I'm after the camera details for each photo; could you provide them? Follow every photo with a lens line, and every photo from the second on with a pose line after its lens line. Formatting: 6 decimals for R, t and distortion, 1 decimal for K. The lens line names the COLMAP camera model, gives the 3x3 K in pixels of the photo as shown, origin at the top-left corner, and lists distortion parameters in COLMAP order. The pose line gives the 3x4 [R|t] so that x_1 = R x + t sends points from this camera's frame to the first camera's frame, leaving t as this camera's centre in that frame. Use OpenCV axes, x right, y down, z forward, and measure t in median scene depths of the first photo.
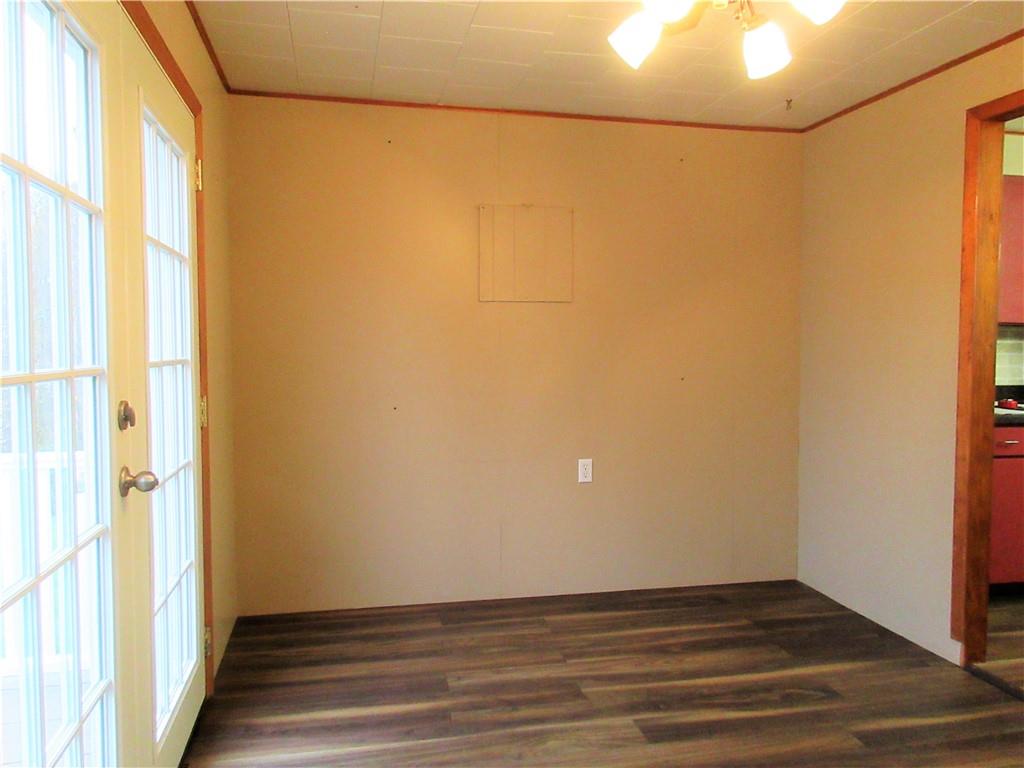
lens RADIAL K [[776.1, 0, 509.1], [0, 776.1, 379.4], [0, 0, 1]] dist [-0.000079, 0.005794]
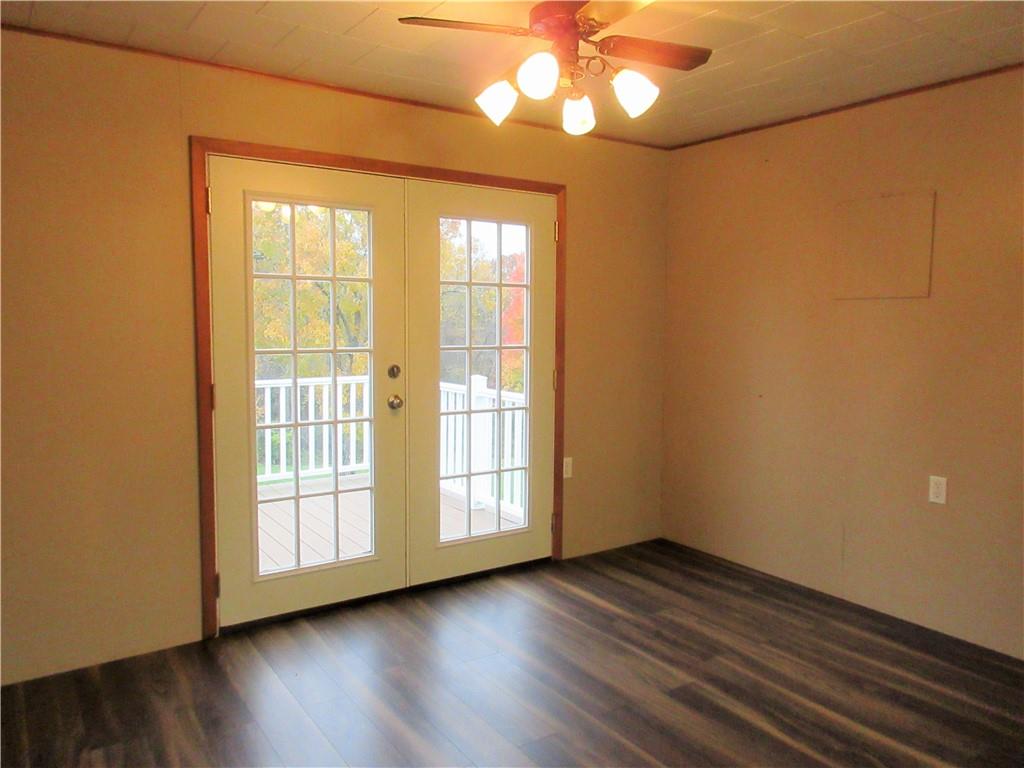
lens RADIAL K [[776.1, 0, 510.2], [0, 776.1, 386.2], [0, 0, 1]] dist [-0.000079, 0.005794]
pose [[0.367523, 0.080958, -0.926484, 0.886834], [-0.059495, 0.996210, 0.063450, -0.031062], [0.928109, 0.031802, 0.370947, 0.280033]]
